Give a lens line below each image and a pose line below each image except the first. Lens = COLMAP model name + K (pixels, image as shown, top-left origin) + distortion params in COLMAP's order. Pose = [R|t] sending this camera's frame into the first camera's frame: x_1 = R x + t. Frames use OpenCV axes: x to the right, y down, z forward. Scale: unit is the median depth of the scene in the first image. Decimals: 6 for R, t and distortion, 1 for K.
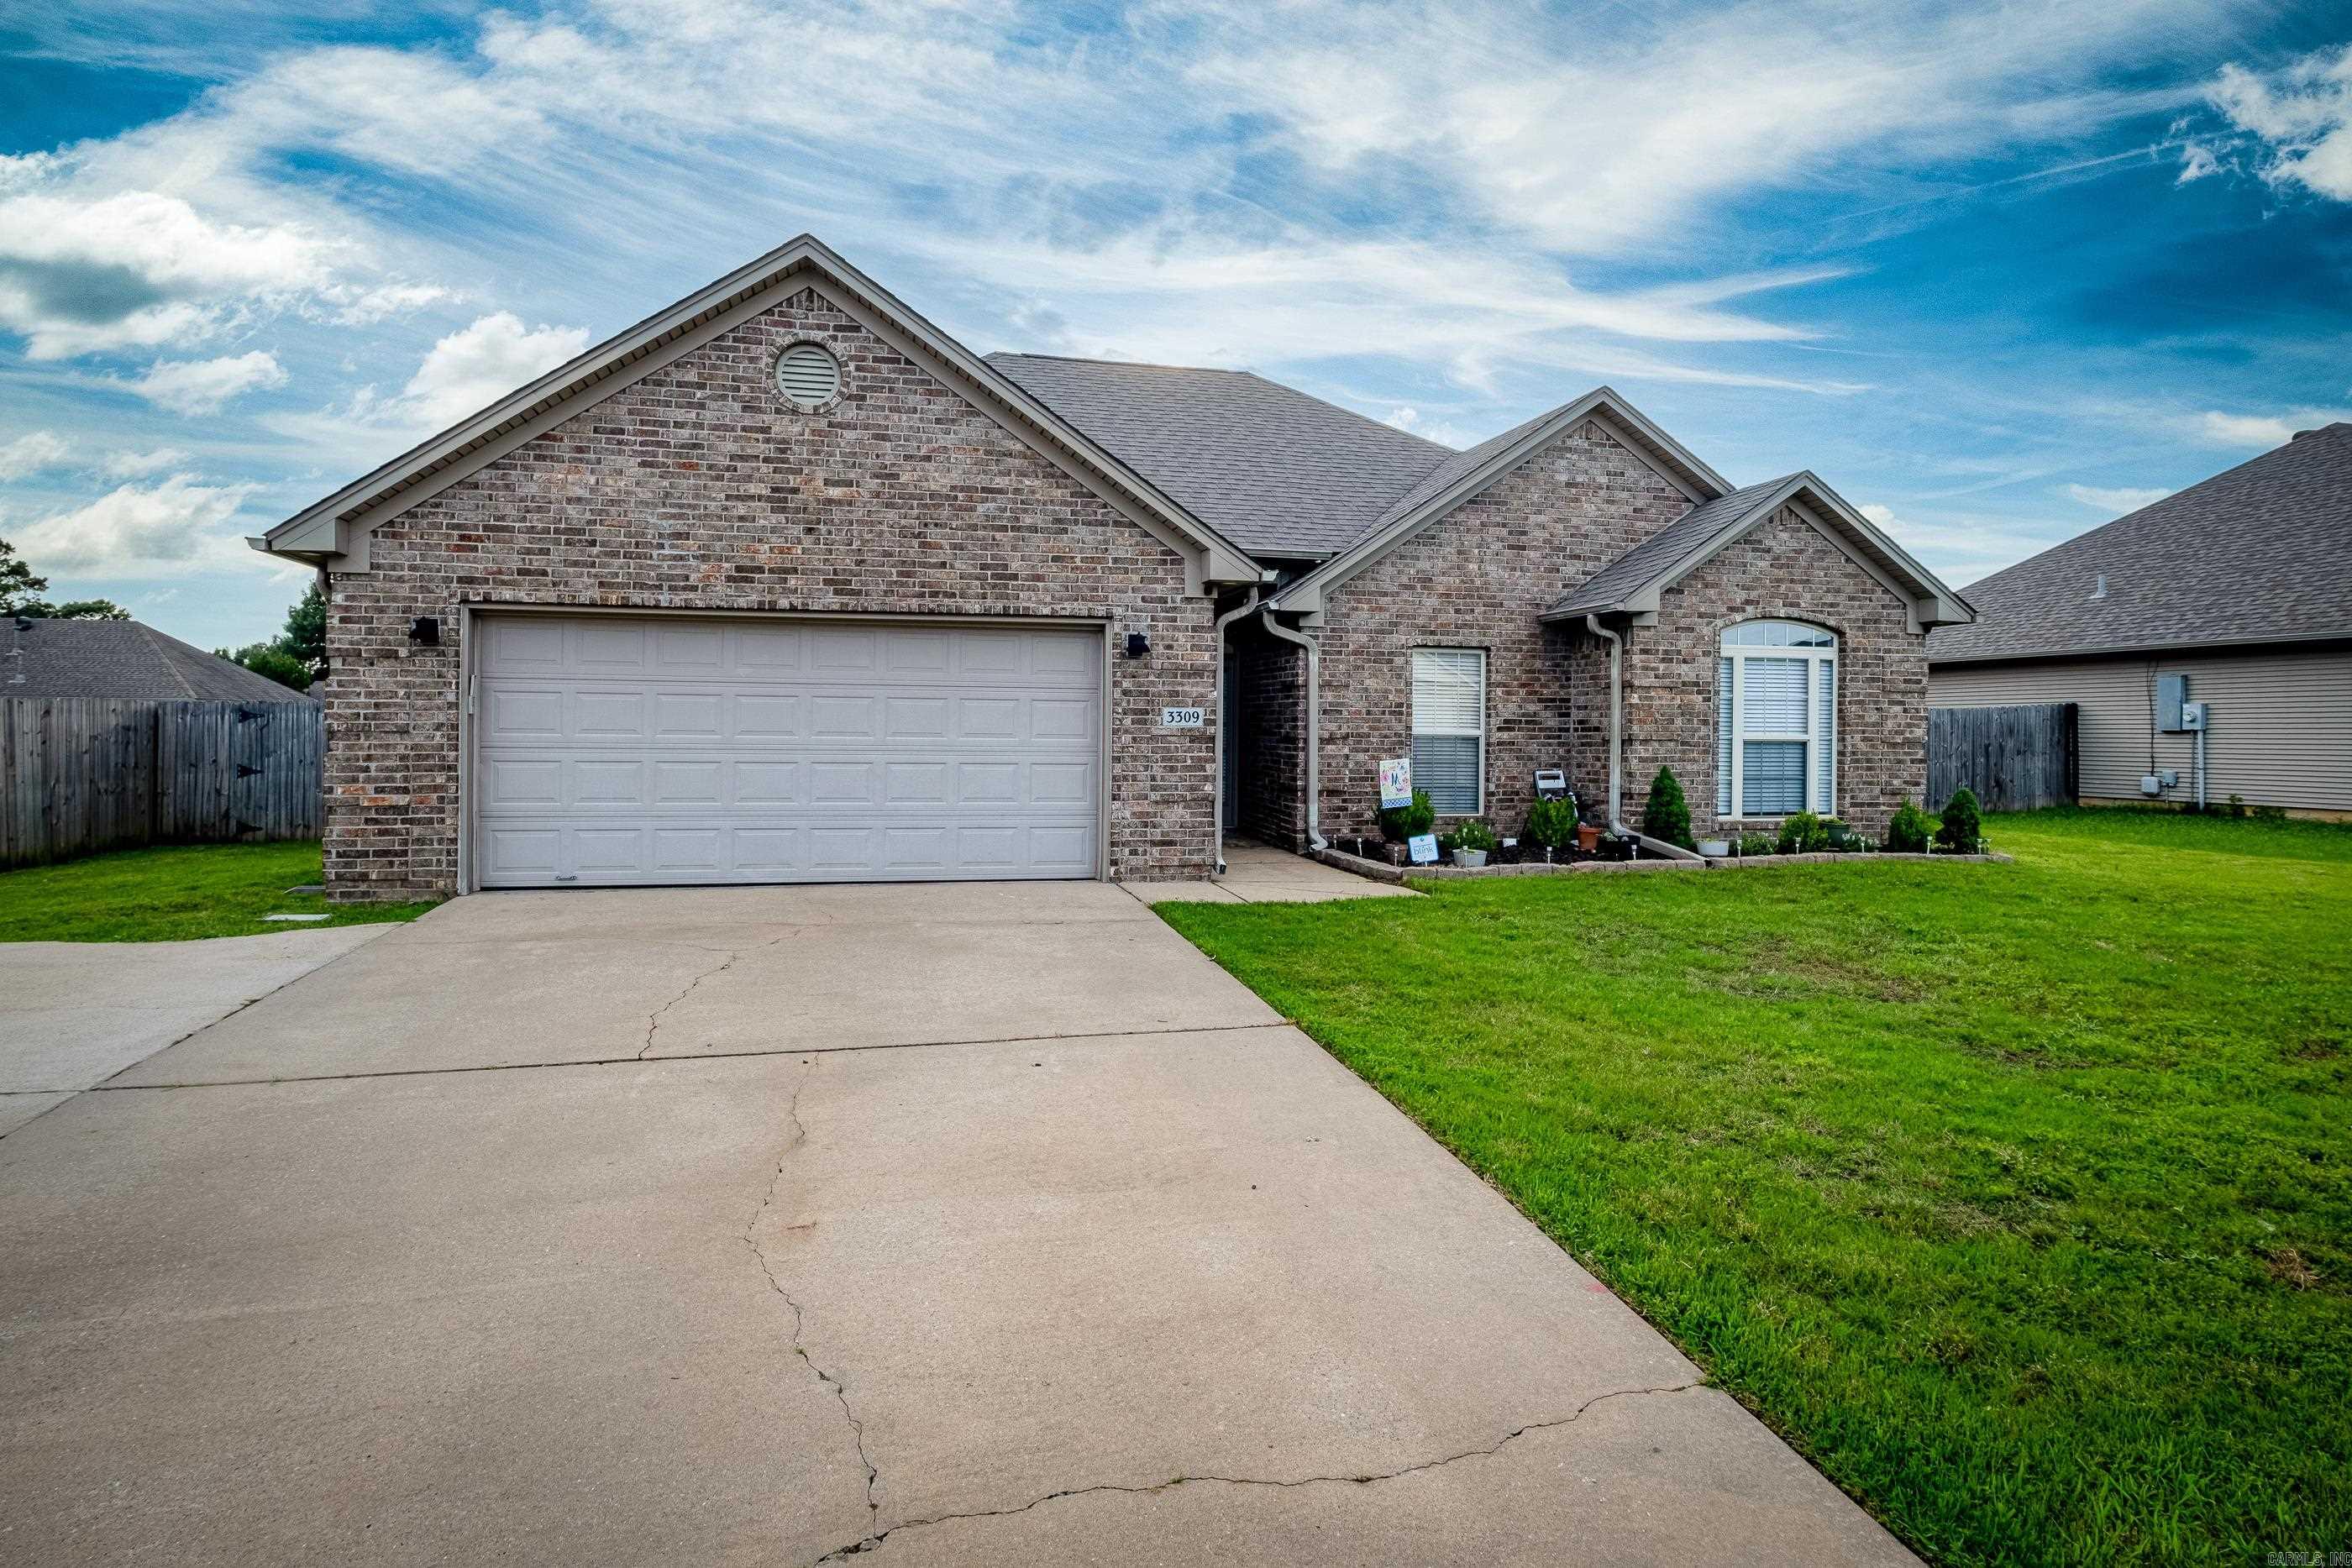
lens RADIAL K [[1185.7, 0, 1174.5], [0, 1185.7, 766.2], [0, 0, 1]] dist [-0.005093, 0.000174]
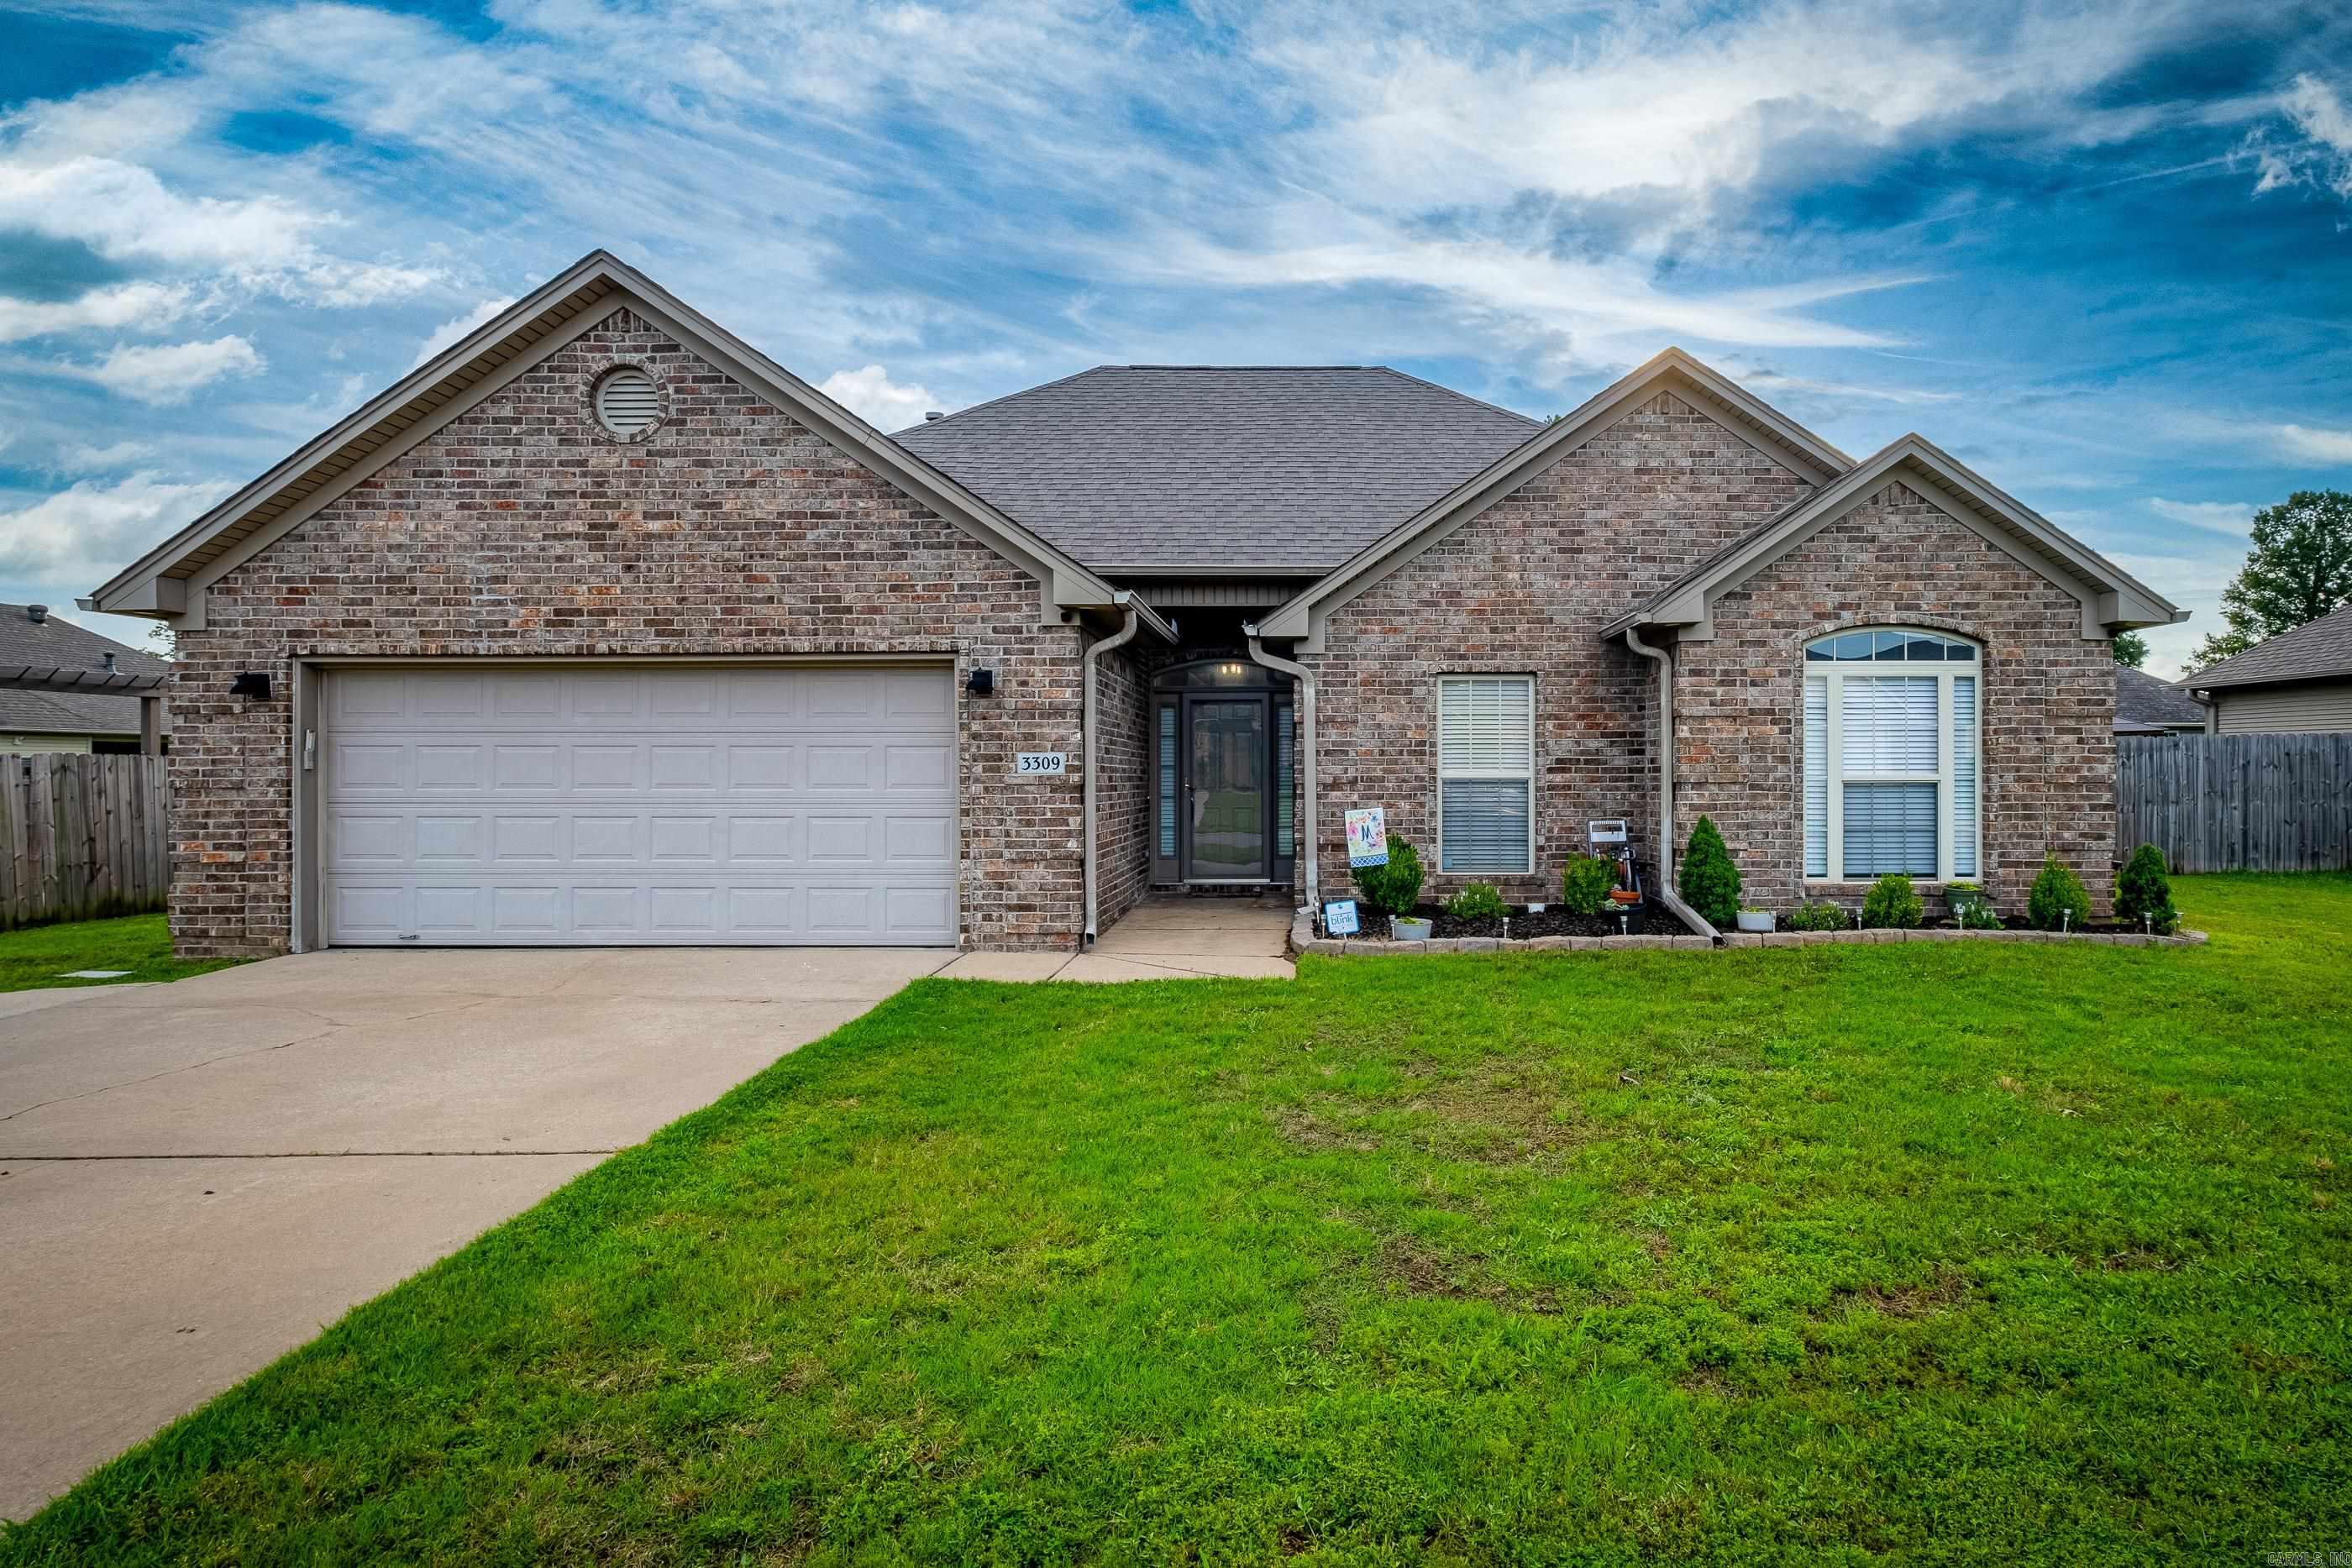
lens RADIAL K [[1276.3, 0, 1176.9], [0, 1276.3, 804.2], [0, 0, 1]] dist [-0.000889, -0.000344]
pose [[0.977319, -0.004756, -0.211720, 0.300415], [0.003913, 0.999983, -0.004398, -0.006746], [0.211737, 0.003470, 0.977320, 0.103203]]
